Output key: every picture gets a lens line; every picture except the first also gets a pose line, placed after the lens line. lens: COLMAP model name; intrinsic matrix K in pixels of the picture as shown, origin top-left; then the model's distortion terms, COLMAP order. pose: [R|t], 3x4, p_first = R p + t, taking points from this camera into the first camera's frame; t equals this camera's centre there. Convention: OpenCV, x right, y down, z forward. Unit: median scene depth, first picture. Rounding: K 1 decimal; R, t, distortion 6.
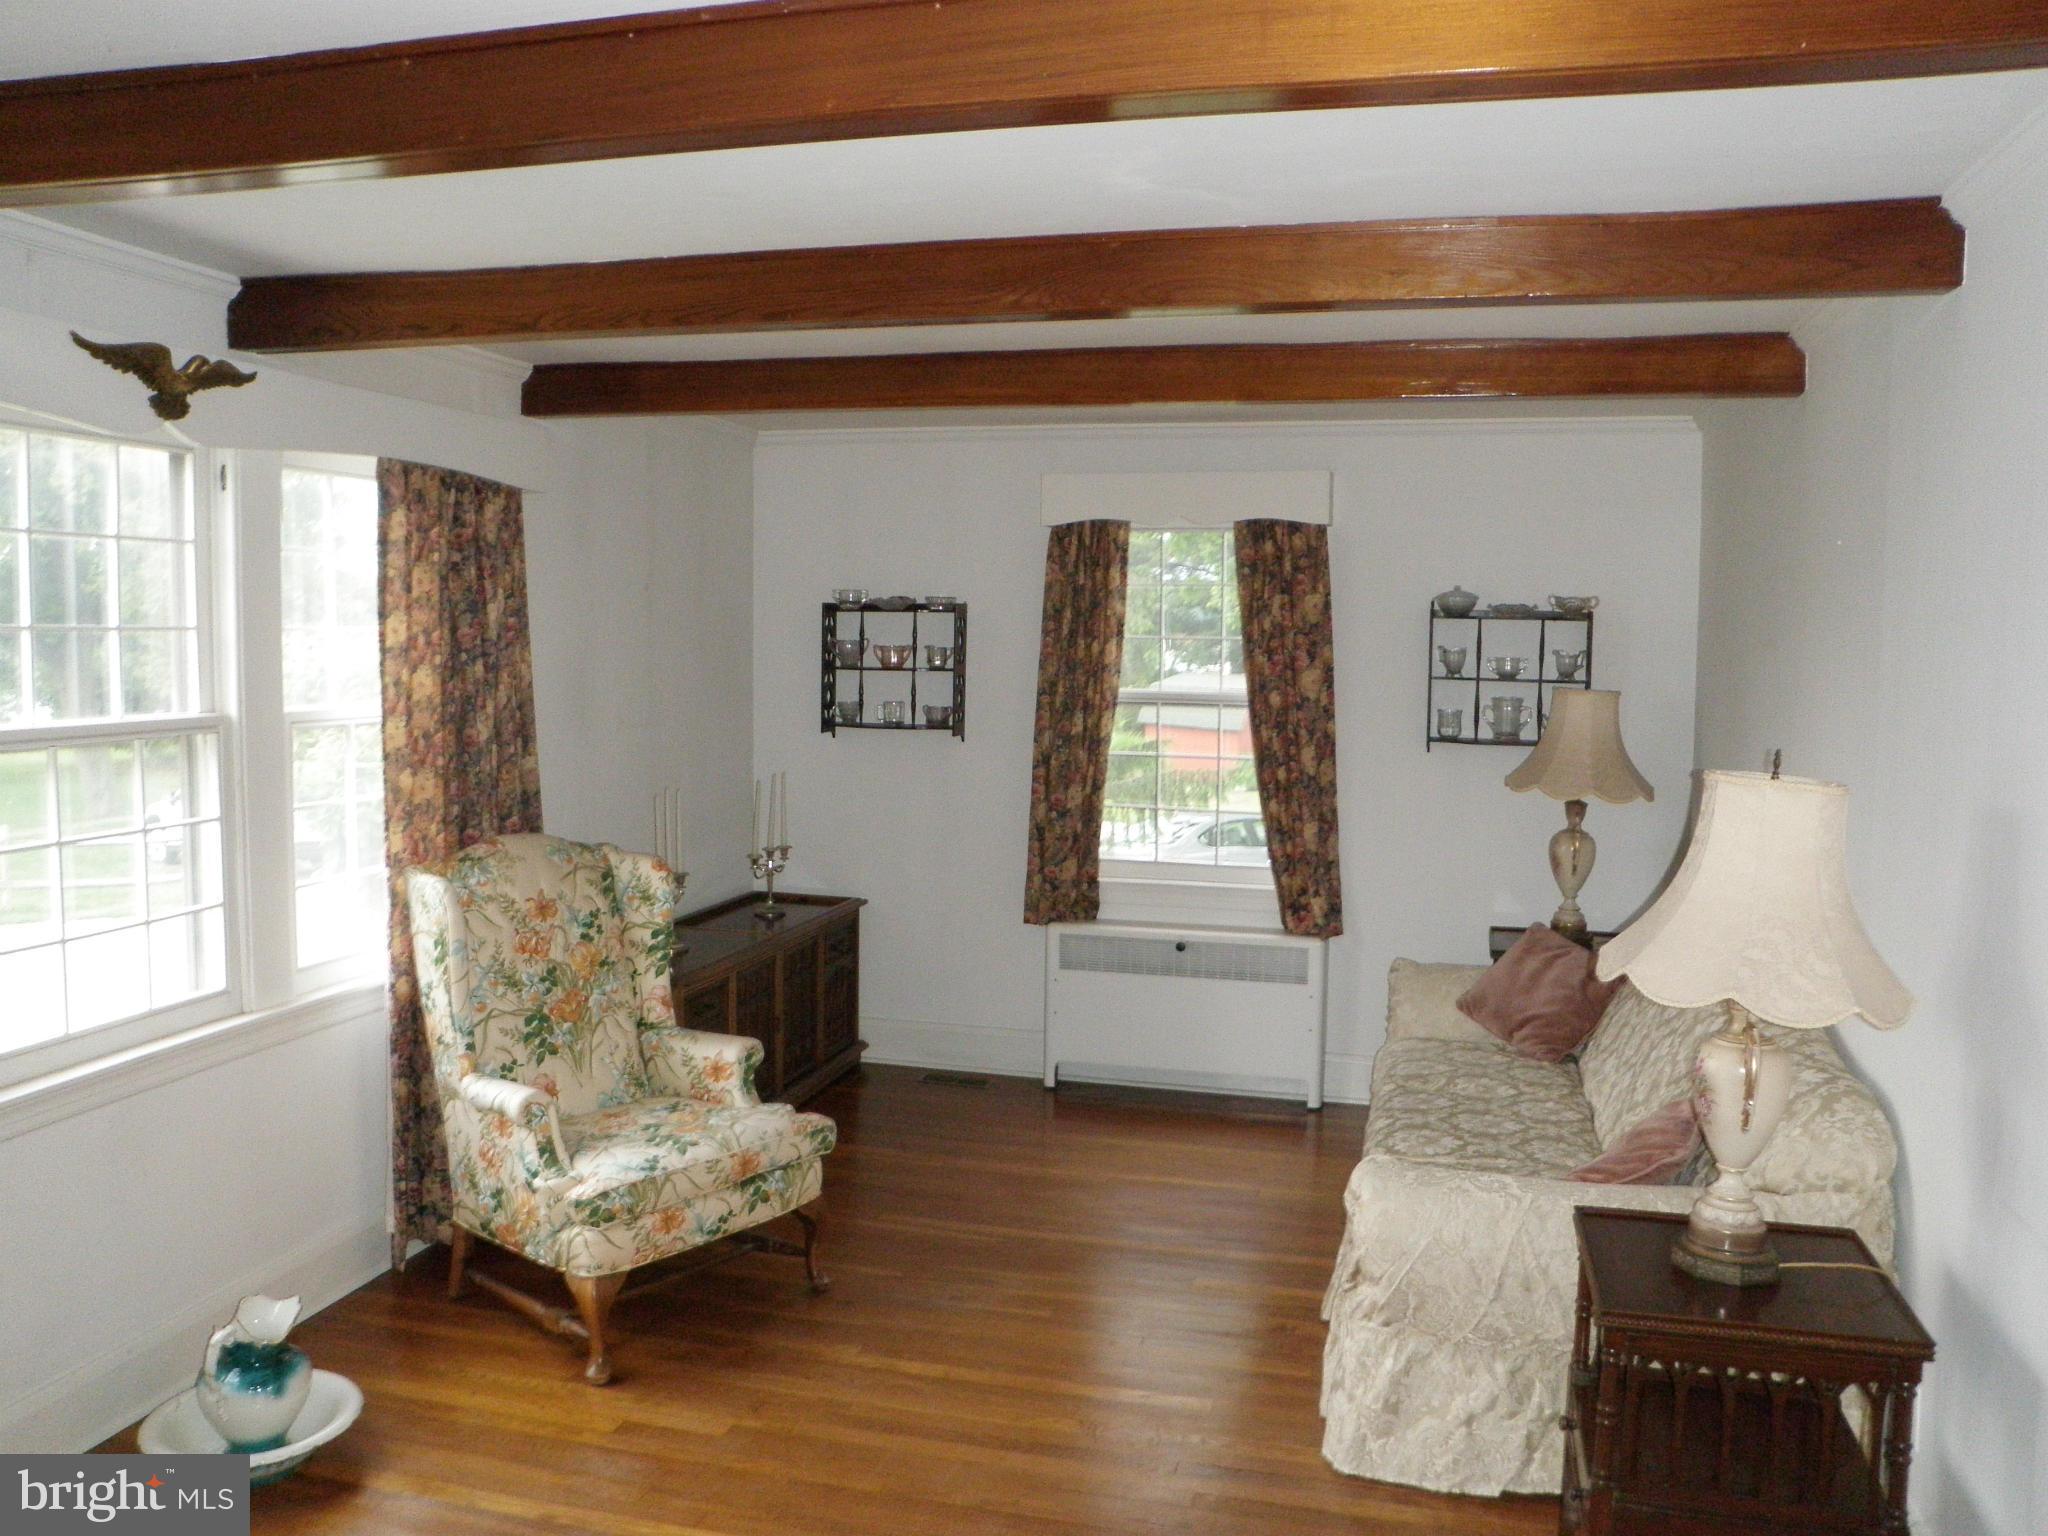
lens RADIAL K [[1678.3, 0, 1009.9], [0, 1678.3, 766.4], [0, 0, 1]] dist [-0.144698, 0.142871]
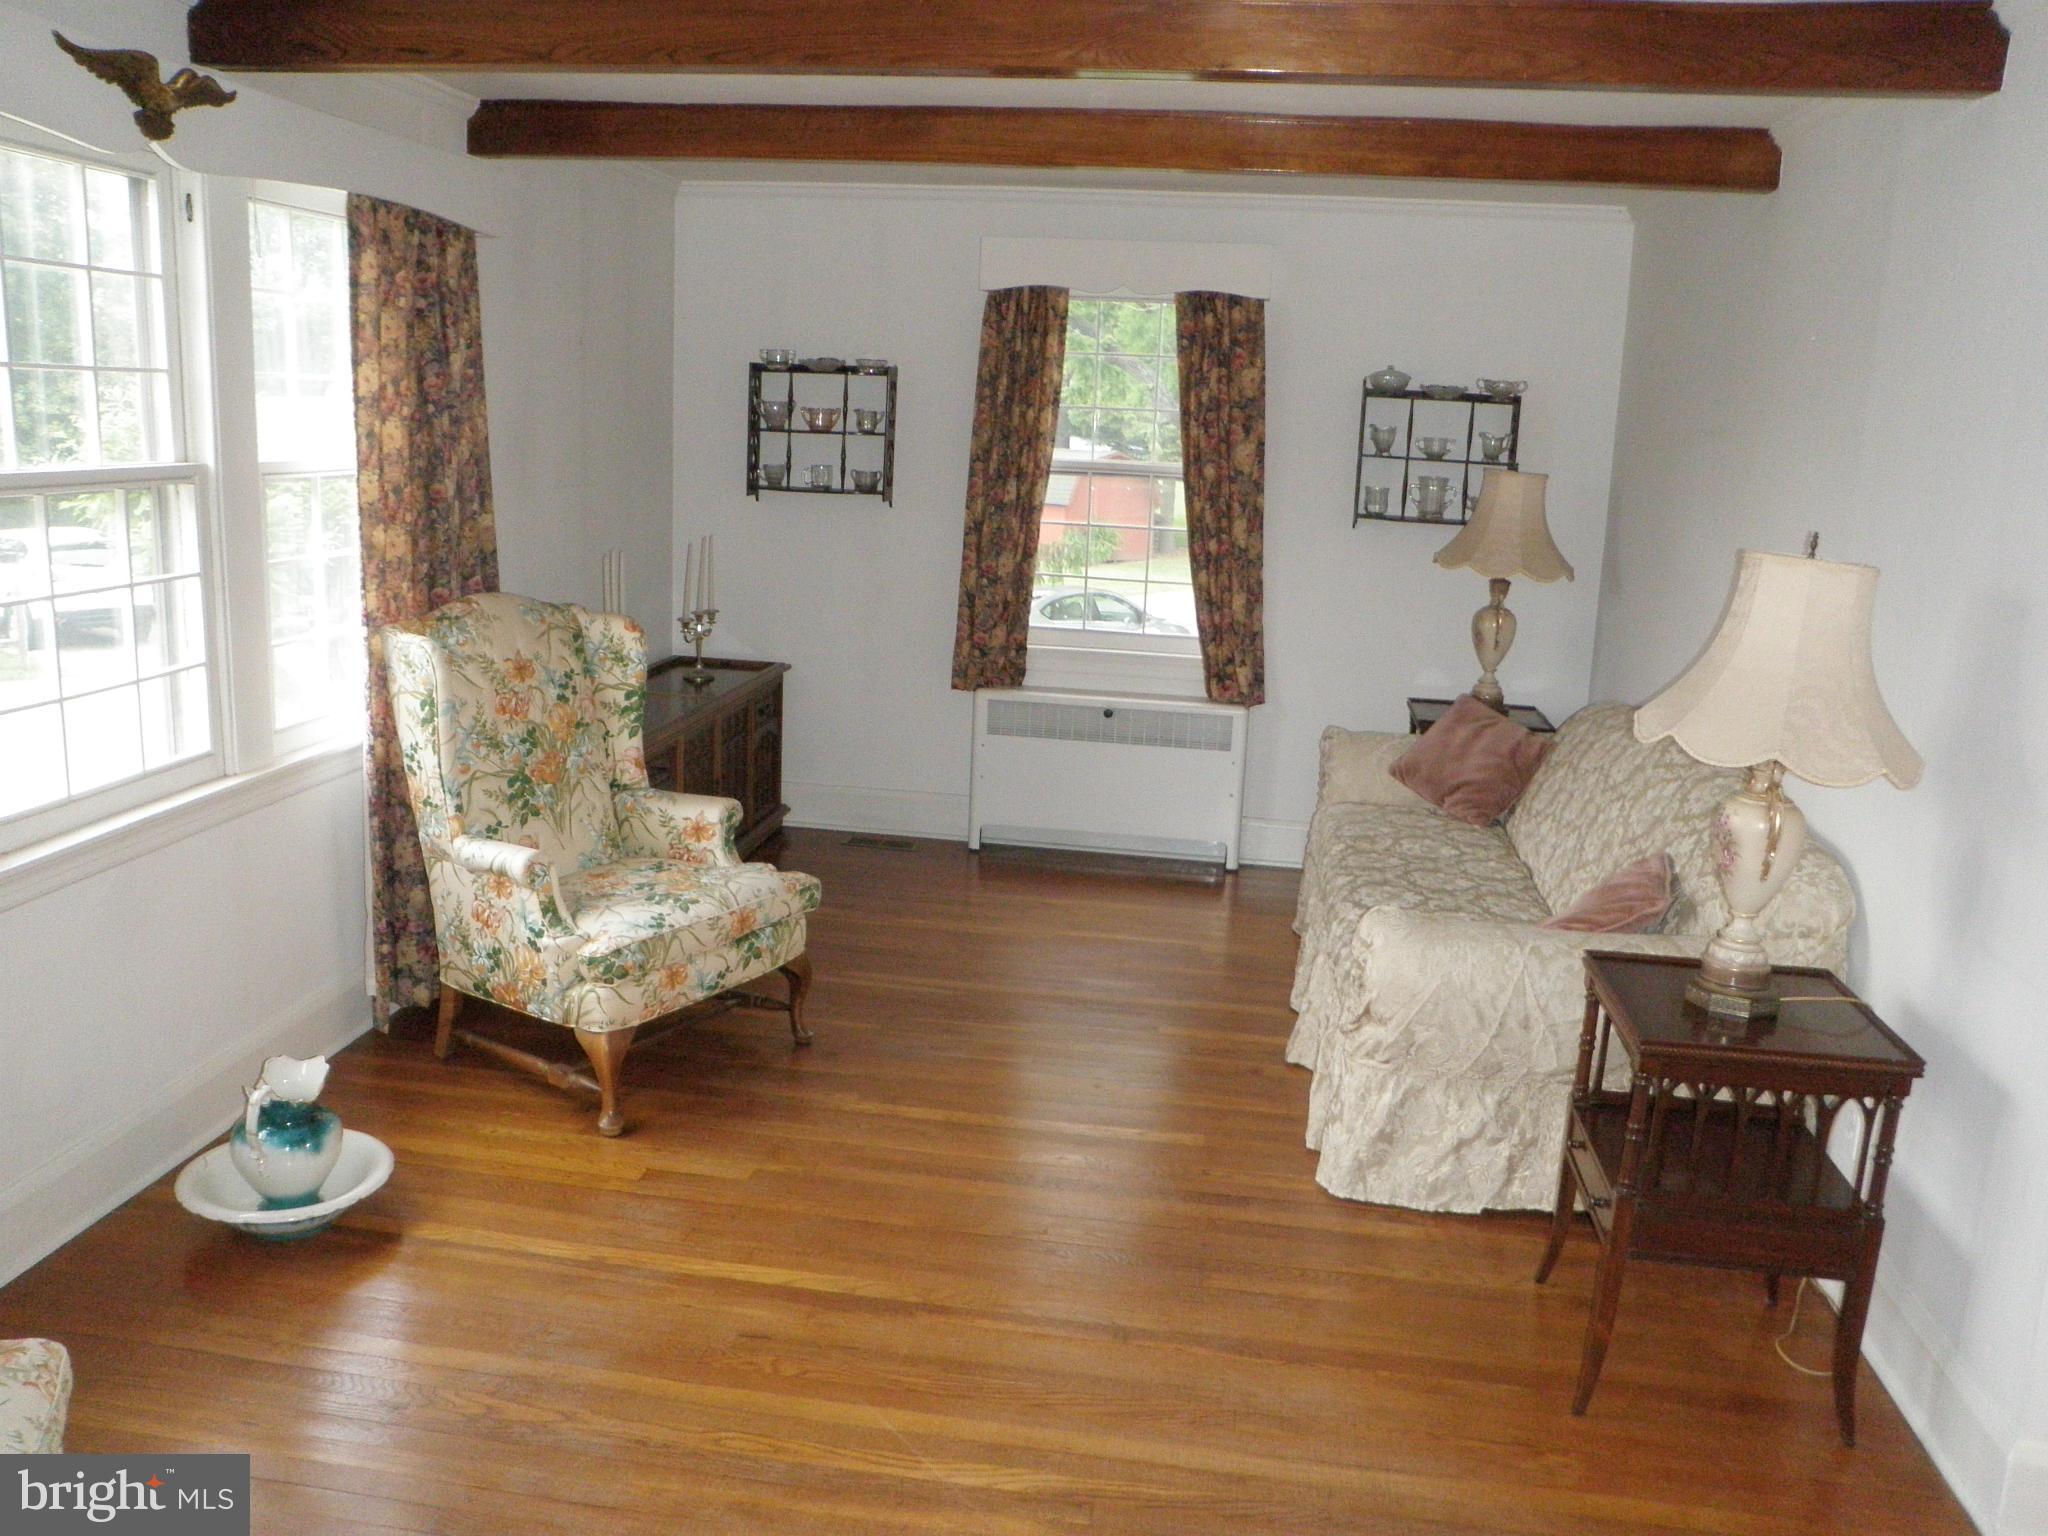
lens RADIAL K [[1673.4, 0, 1019.7], [0, 1673.4, 775.5], [0, 0, 1]] dist [-0.149075, 0.144755]
pose [[0.992810, 0.003151, 0.119659, -0.104178], [-0.019900, 0.990088, 0.139032, 0.006018], [-0.118035, -0.140414, 0.983032, -0.007506]]
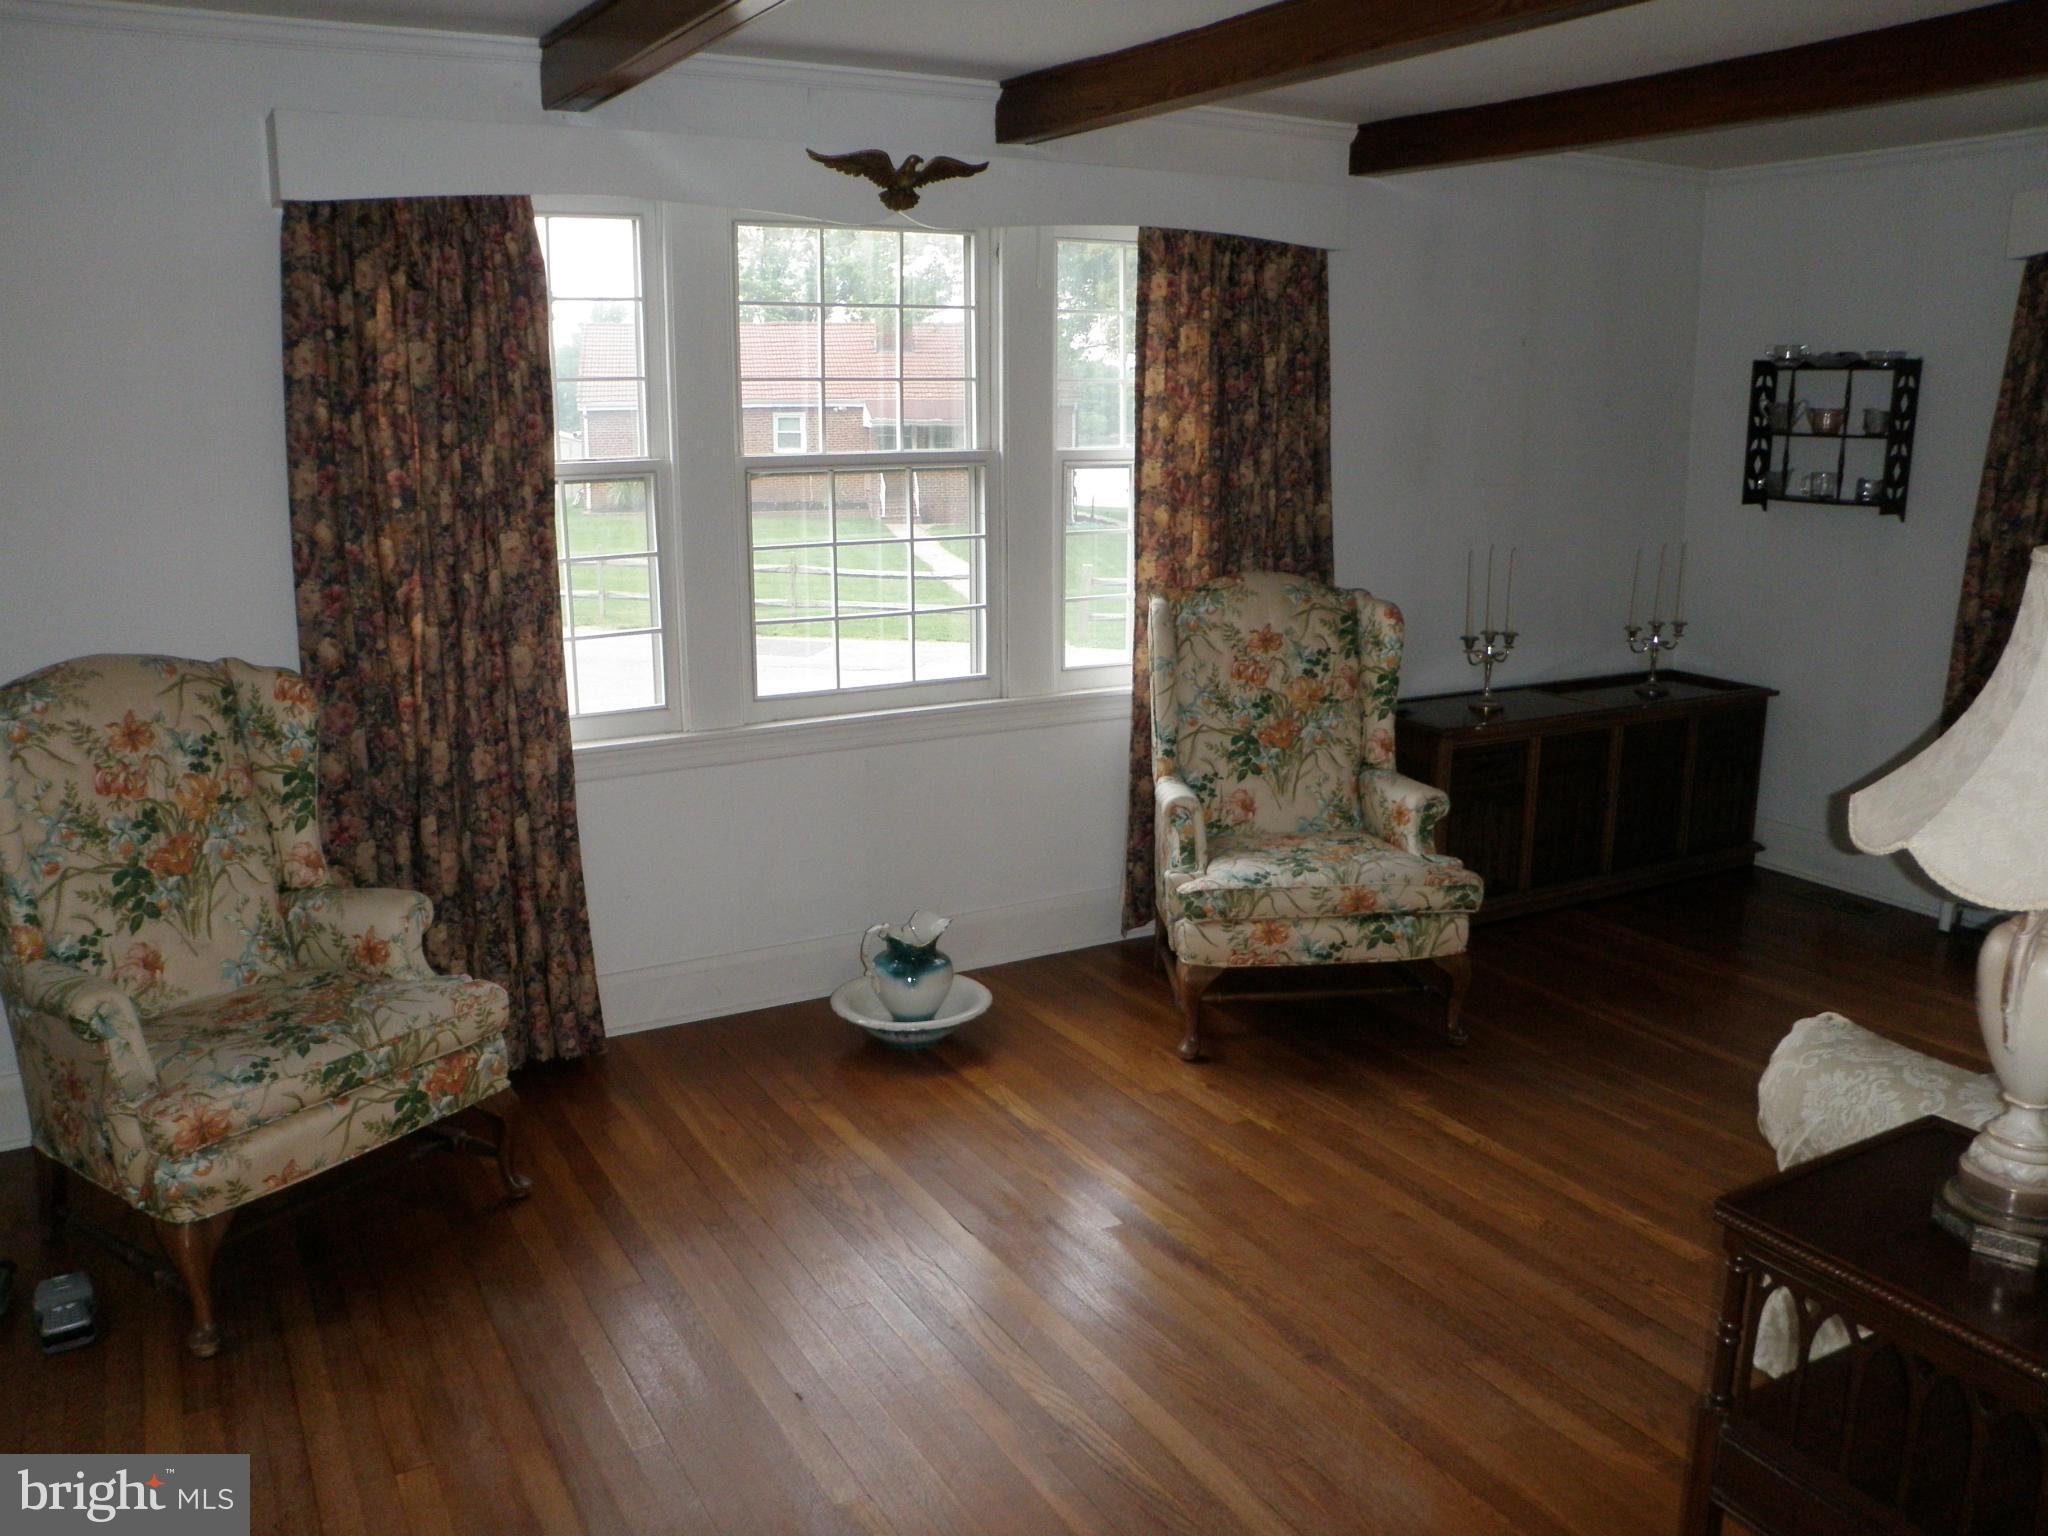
lens RADIAL K [[1646.4, 0, 941.9], [0, 1646.4, 767.7], [0, 0, 1]] dist [-0.144944, 0.108342]
pose [[0.686230, 0.150297, -0.711687, 0.345607], [-0.049577, 0.985809, 0.160383, 0.006170], [0.725693, -0.074776, 0.683943, 0.106095]]
